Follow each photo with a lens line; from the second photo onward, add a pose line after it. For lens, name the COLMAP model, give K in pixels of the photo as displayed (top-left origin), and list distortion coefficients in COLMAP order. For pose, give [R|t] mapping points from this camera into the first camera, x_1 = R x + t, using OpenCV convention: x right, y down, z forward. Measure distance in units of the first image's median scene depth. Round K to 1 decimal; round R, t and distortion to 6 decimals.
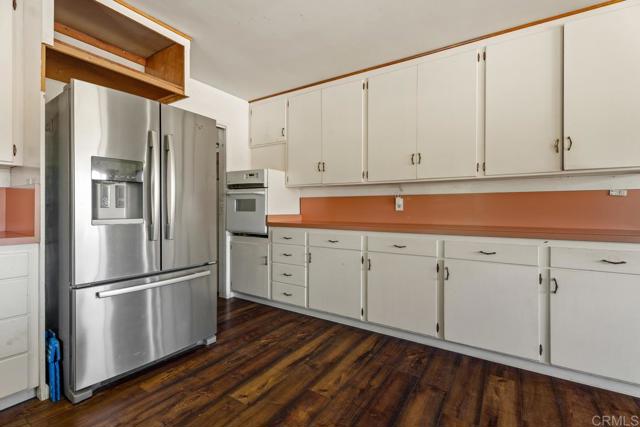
lens RADIAL K [[291.6, 0, 326.2], [0, 291.6, 208.4], [0, 0, 1]] dist [0.002958, 0.000778]
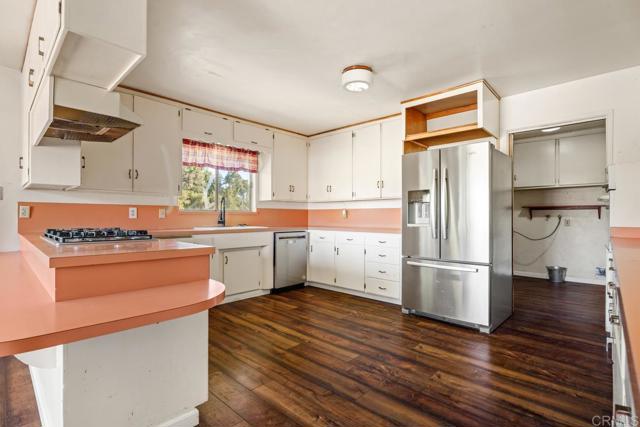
lens RADIAL K [[308.0, 0, 316.6], [0, 308.0, 215.3], [0, 0, 1]] dist [-0.013309, 0.001903]
pose [[-0.207453, -0.005379, -0.978230, 1.266463], [0.007408, 0.999948, -0.007069, -0.020955], [0.978217, -0.008713, -0.207402, 0.755989]]
